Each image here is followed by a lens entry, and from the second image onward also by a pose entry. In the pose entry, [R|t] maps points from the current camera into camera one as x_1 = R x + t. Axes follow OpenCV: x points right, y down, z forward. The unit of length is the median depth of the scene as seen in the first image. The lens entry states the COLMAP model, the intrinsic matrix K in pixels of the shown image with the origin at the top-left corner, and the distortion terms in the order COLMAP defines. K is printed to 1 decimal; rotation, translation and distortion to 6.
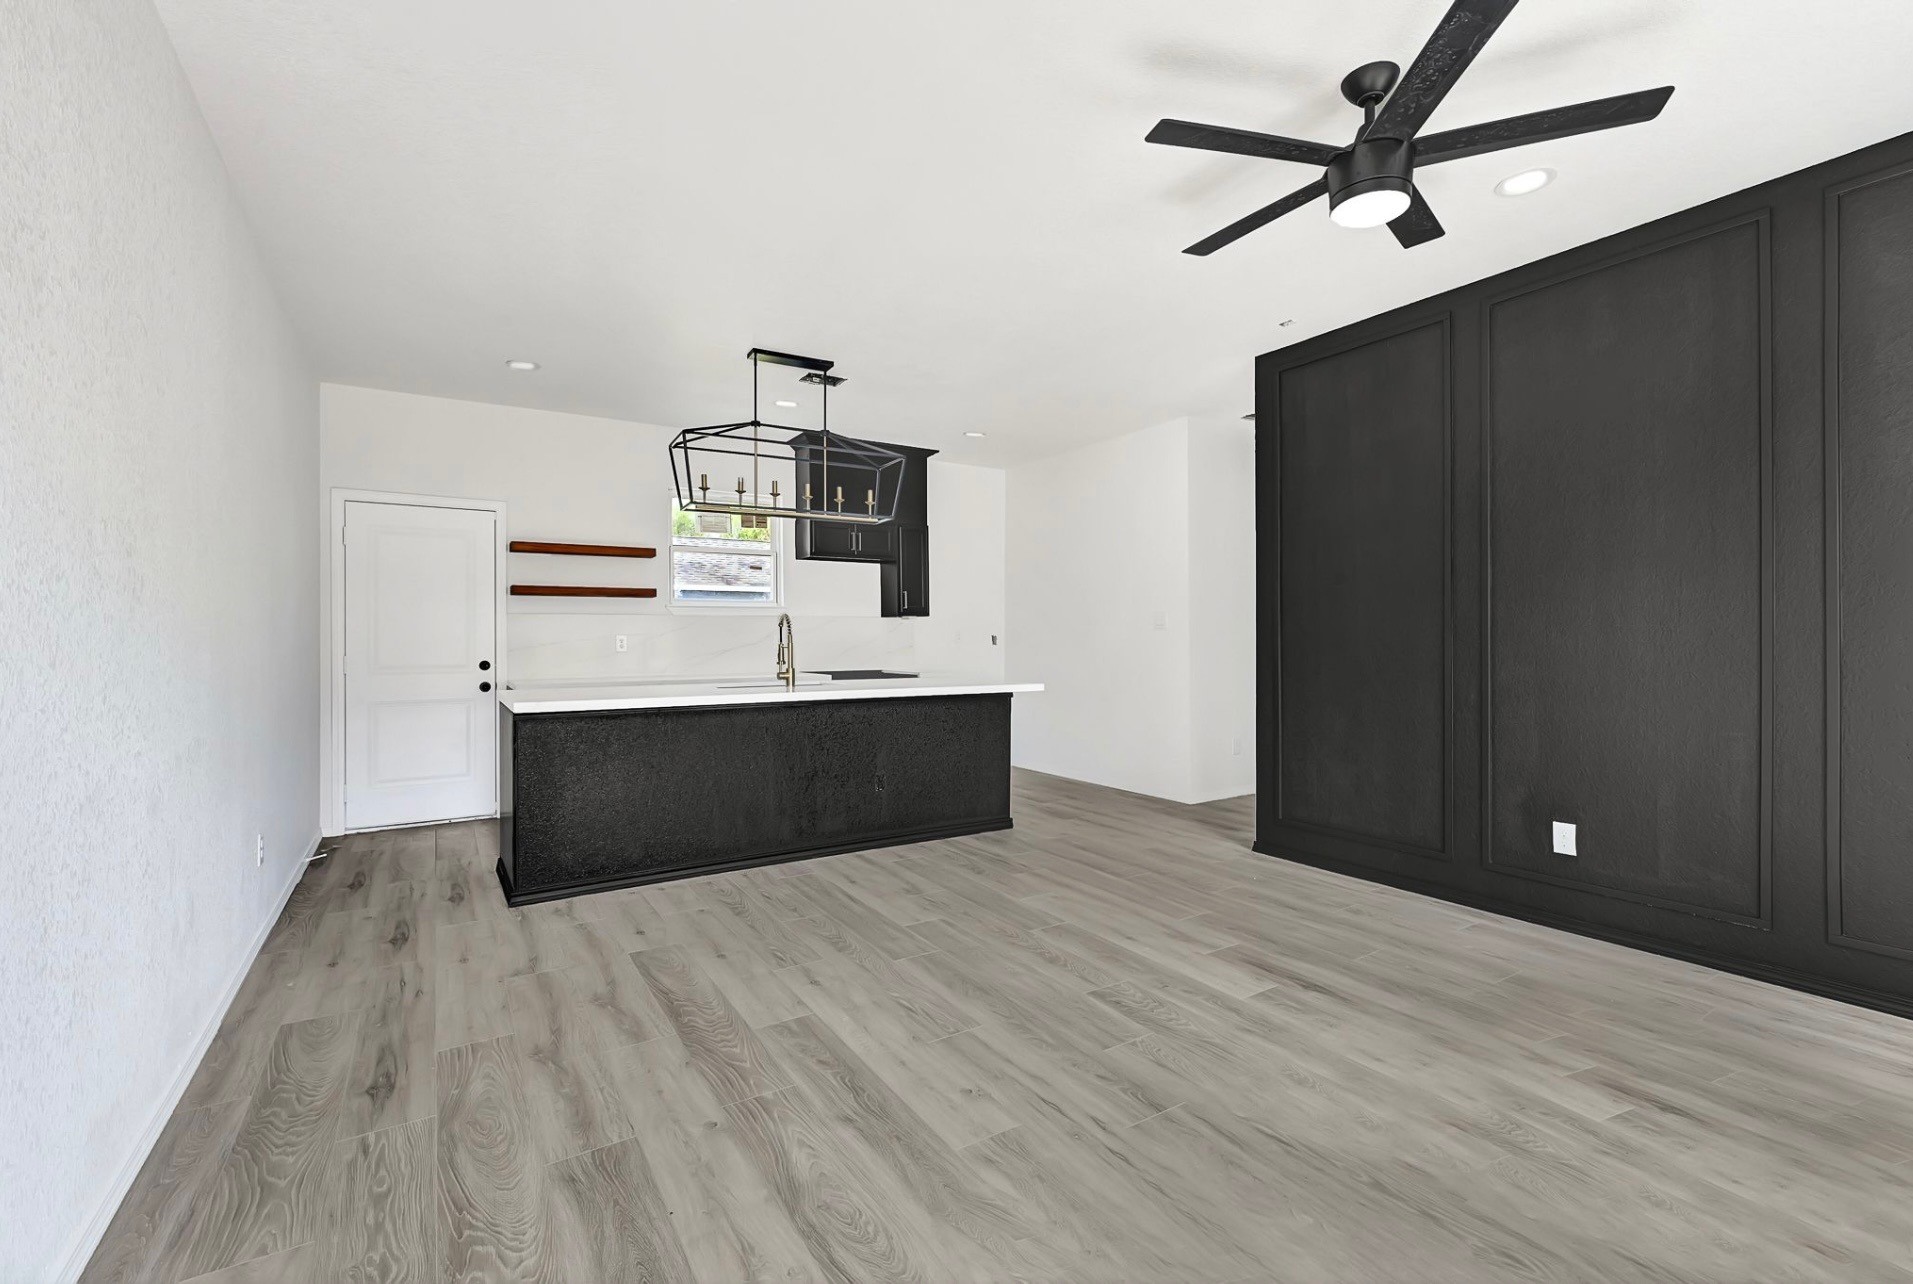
lens RADIAL K [[830.4, 0, 956.5], [0, 830.4, 642.0], [0, 0, 1]] dist [-0.000646, -0.000038]
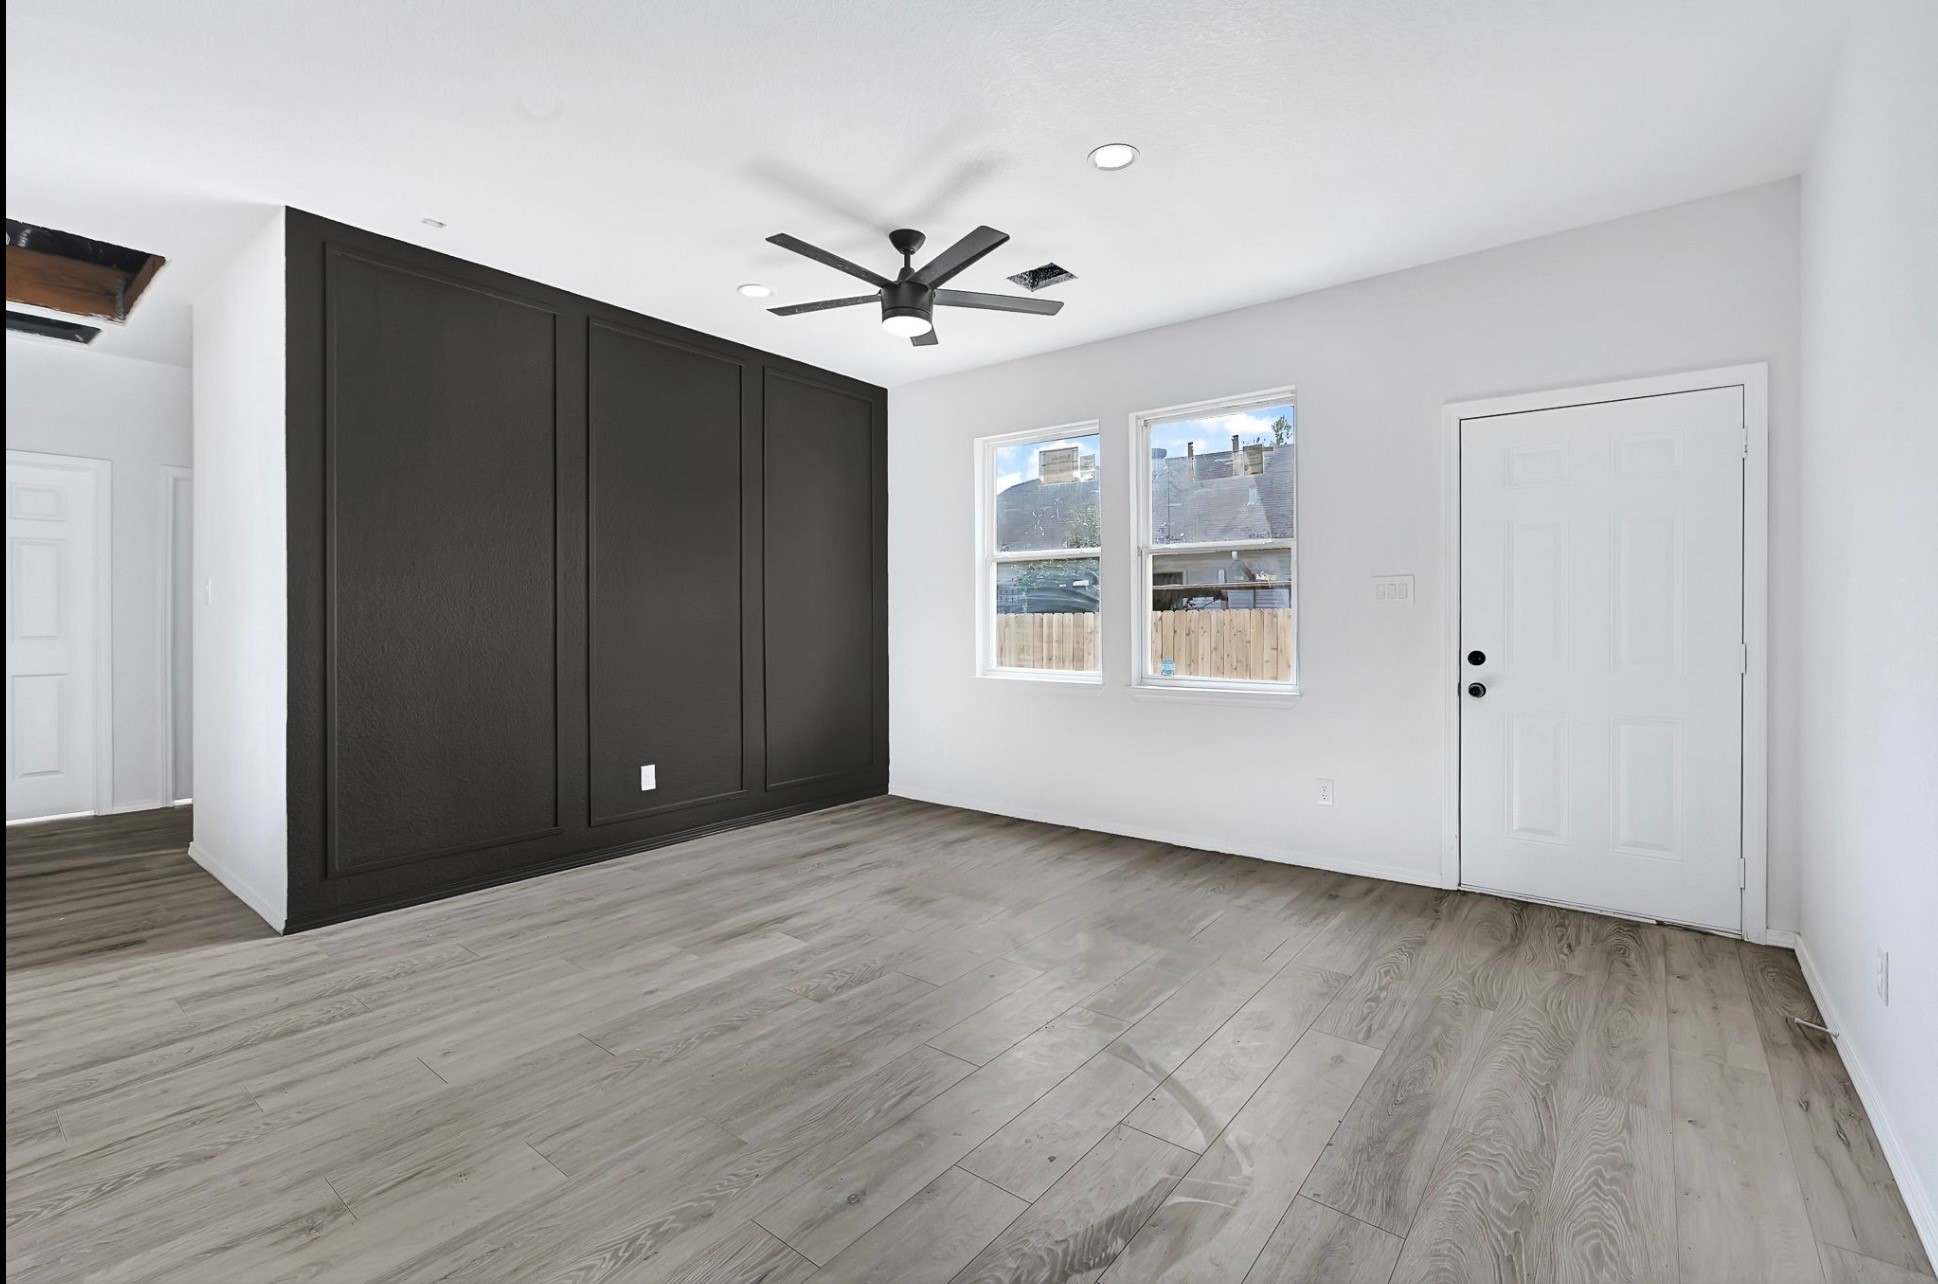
lens RADIAL K [[843.6, 0, 970.1], [0, 843.6, 620.3], [0, 0, 1]] dist [0.011363, -0.000024]
pose [[-0.324198, -0.000093, 0.945989, -0.695396], [0.003829, 0.999992, 0.001410, -0.006033], [-0.945981, 0.004080, -0.324195, 1.003252]]
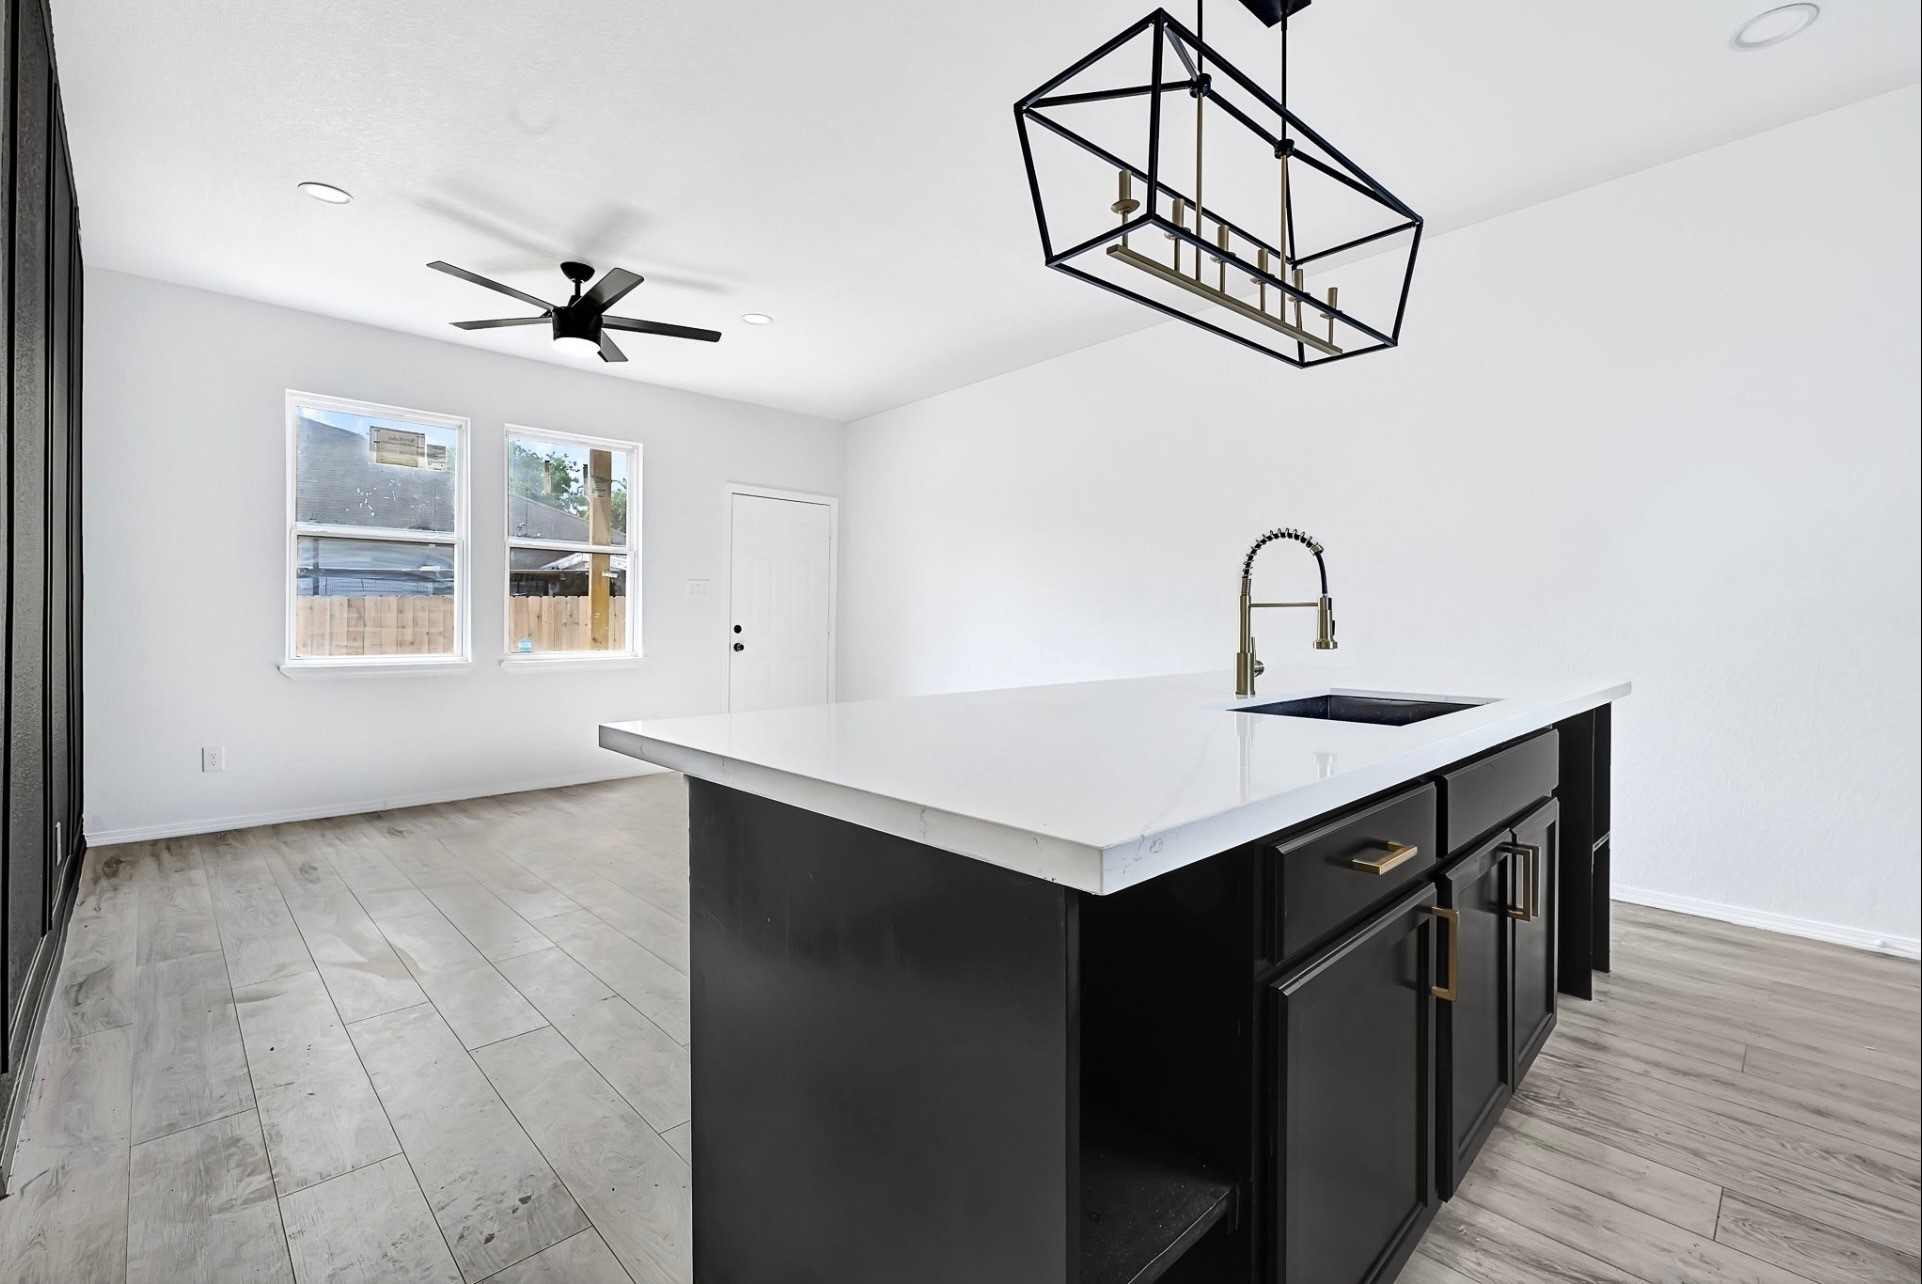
lens RADIAL K [[839.0, 0, 964.6], [0, 839.0, 619.0], [0, 0, 1]] dist [-0.000644, -0.000070]
pose [[-0.978379, 0.000091, -0.206821, 0.049770], [-0.000321, 0.999998, 0.001957, 0.021183], [0.206821, 0.001981, -0.978377, 2.067189]]
